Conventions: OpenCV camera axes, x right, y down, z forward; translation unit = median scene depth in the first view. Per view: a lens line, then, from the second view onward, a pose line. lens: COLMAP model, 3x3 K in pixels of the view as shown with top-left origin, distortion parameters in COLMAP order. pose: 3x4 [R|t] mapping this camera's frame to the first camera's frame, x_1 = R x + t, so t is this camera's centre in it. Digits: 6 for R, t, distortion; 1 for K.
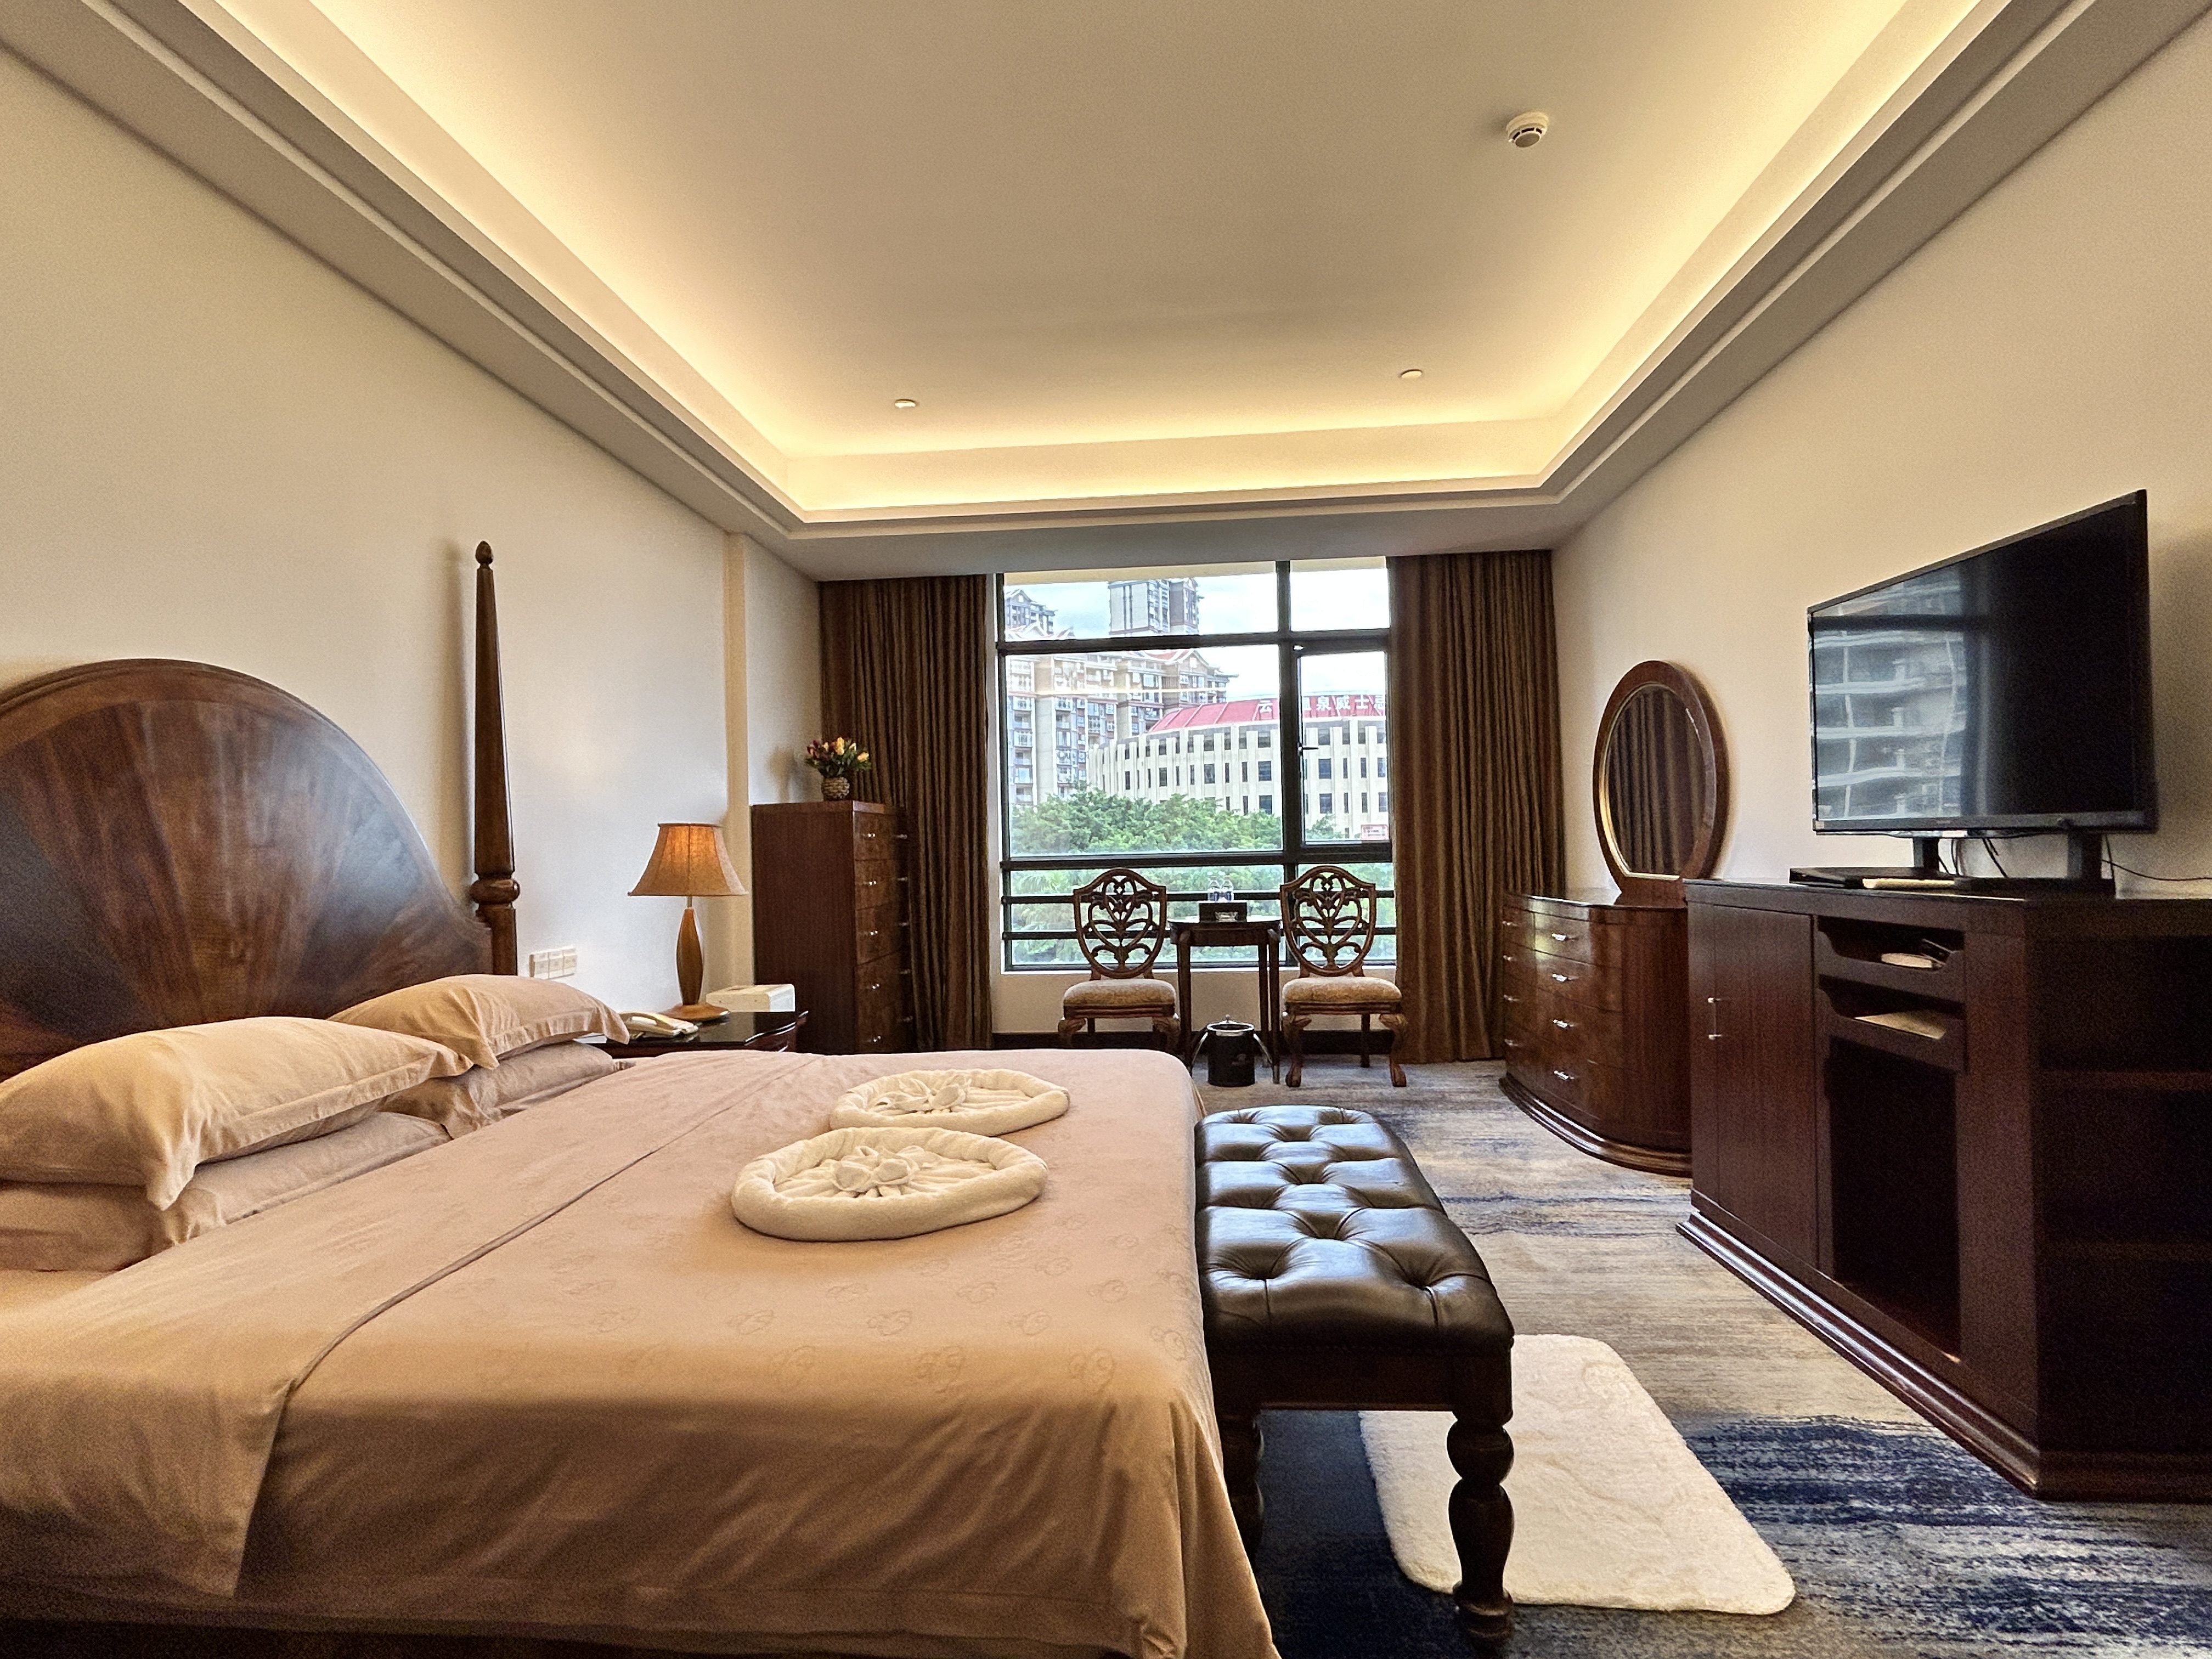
lens RADIAL K [[1112.7, 0, 1121.3], [0, 1112.7, 832.1], [0, 0, 1]] dist [-0.000399, 0.000122]
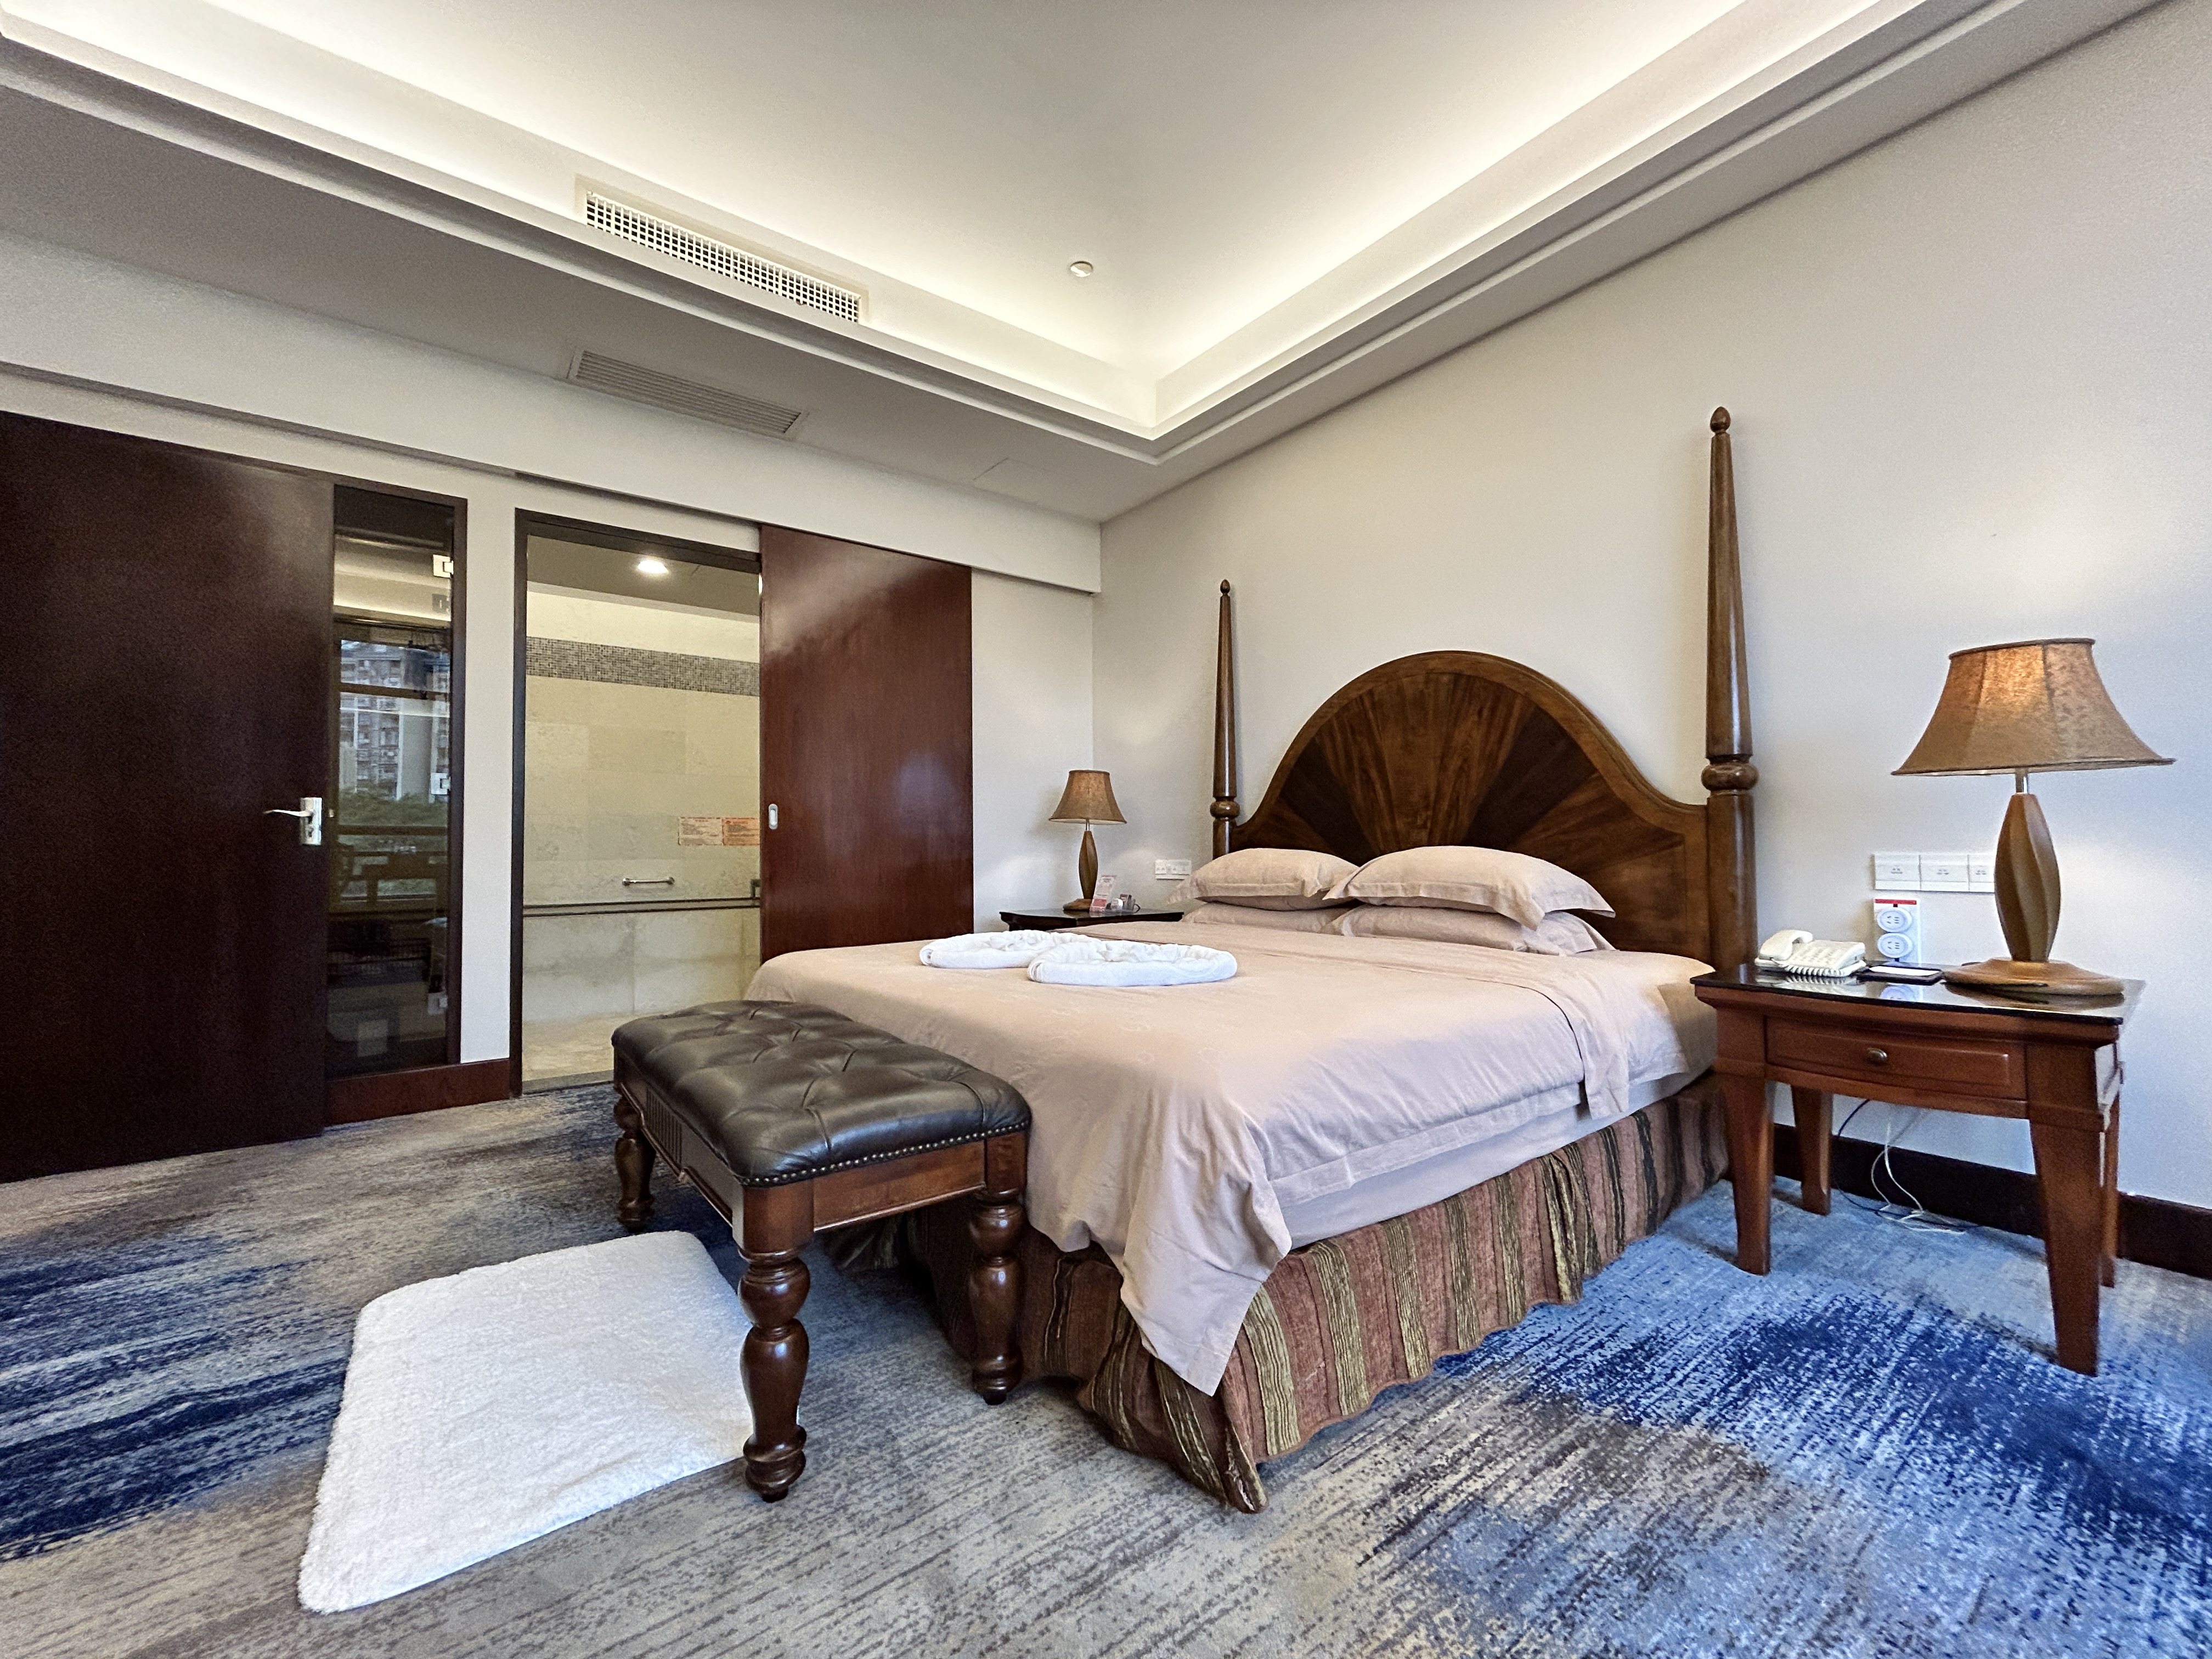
lens RADIAL K [[888.6, 0, 1106.5], [0, 888.6, 830.6], [0, 0, 1]] dist [0.001507, -0.000566]
pose [[-0.752874, 0.010445, -0.658082, 0.476902], [0.038336, 0.998872, -0.028004, 0.146672], [0.657047, -0.046312, -0.752425, 1.771915]]
